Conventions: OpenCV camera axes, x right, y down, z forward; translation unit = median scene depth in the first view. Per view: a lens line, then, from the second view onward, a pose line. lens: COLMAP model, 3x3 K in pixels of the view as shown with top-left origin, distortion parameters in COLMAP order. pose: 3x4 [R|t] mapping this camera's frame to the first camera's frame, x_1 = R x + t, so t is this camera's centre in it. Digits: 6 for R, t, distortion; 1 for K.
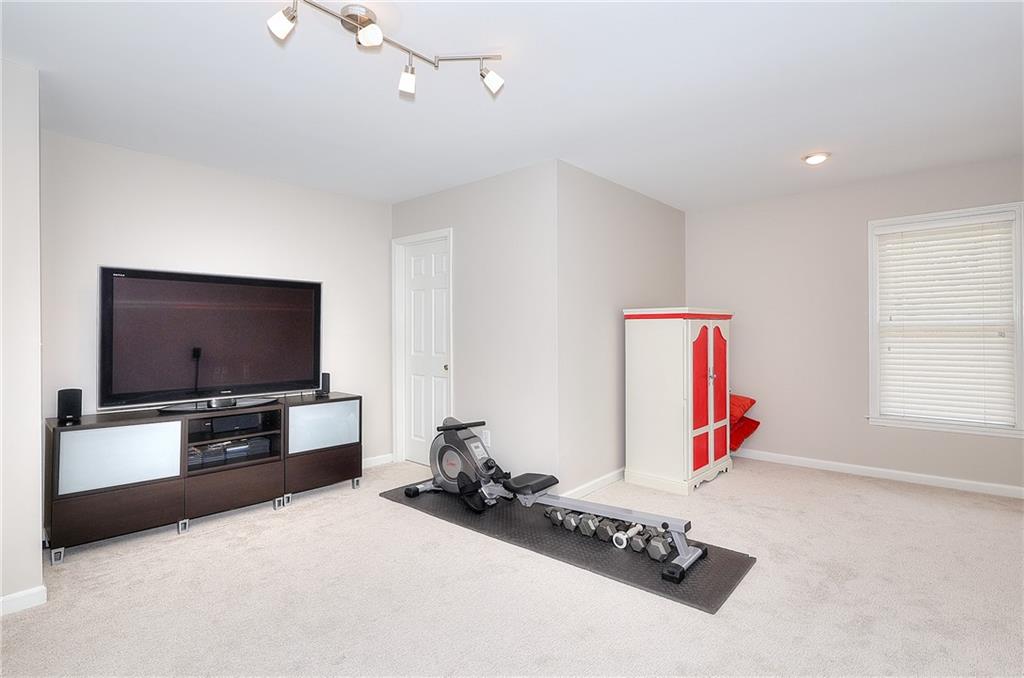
lens RADIAL K [[507.9, 0, 511.7], [0, 507.9, 335.9], [0, 0, 1]] dist [-0.014925, 0.000945]
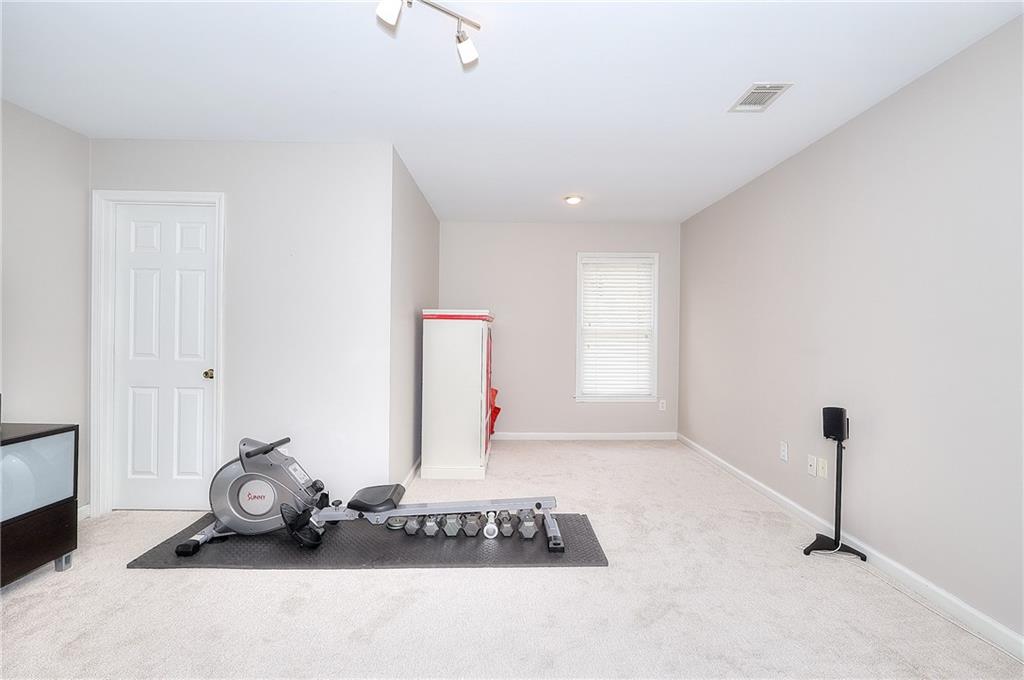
lens RADIAL K [[475.3, 0, 514.8], [0, 475.3, 340.8], [0, 0, 1]] dist [-0.012778, 0.002144]
pose [[0.729936, 0.000245, 0.683515, -0.319444], [-0.009209, 0.999913, 0.009476, -0.000014], [-0.683453, -0.013212, 0.729875, 0.191651]]
